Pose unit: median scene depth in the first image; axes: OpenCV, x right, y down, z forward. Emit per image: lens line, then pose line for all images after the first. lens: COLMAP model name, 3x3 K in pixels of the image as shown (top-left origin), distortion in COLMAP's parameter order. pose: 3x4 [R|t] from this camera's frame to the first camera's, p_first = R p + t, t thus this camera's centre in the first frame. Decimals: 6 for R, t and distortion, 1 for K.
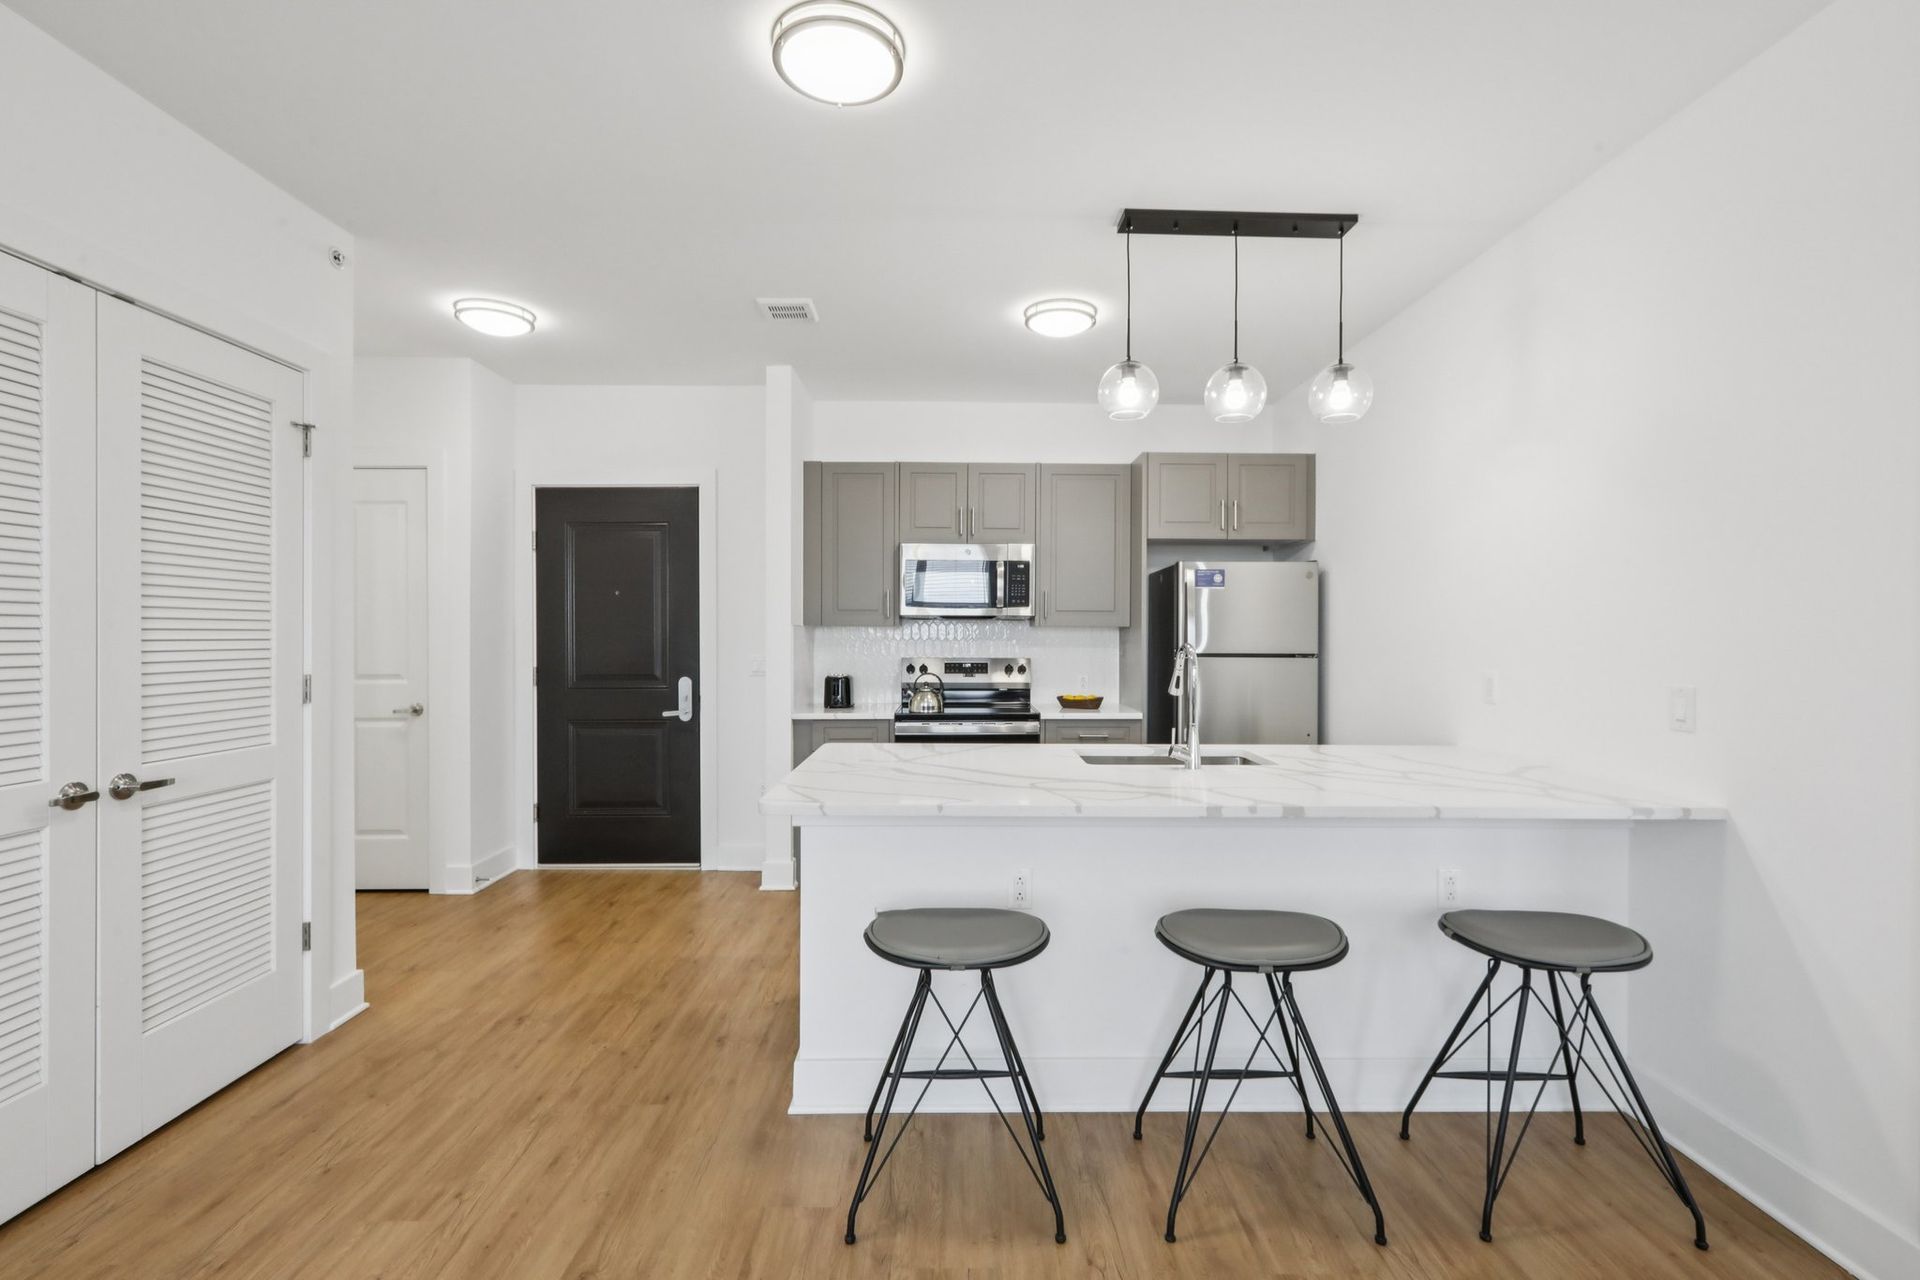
lens RADIAL K [[868.9, 0, 967.2], [0, 868.9, 640.6], [0, 0, 1]] dist [-0.003207, 0.002716]
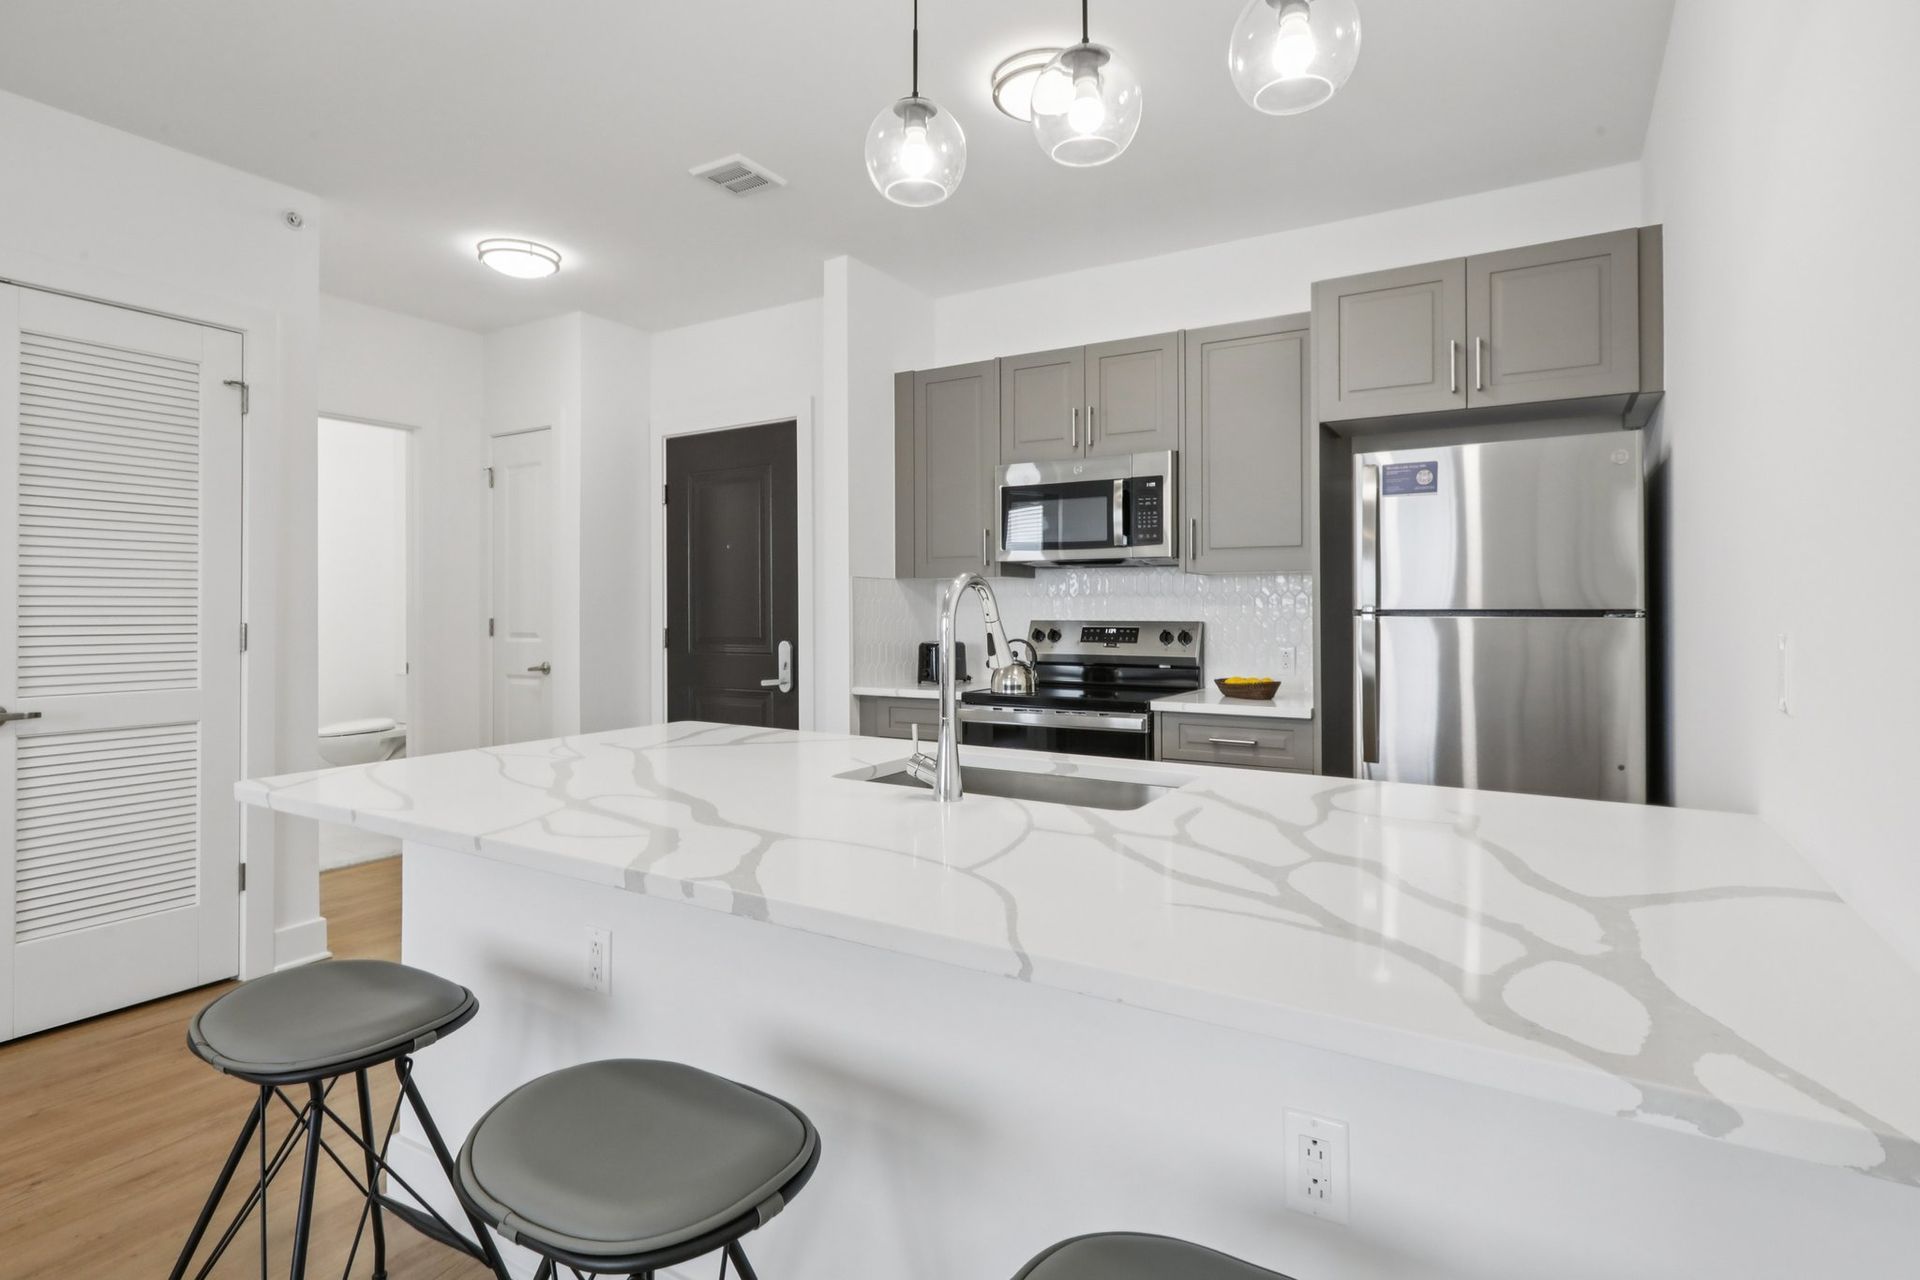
lens RADIAL K [[972.7, 0, 953.0], [0, 972.7, 602.1], [0, 0, 1]] dist [0.001868, 0.001015]
pose [[0.845836, -0.007448, -0.533391, 0.356163], [-0.000485, 0.999891, -0.014731, 0.018912], [0.533443, 0.012718, 0.845740, 0.289599]]
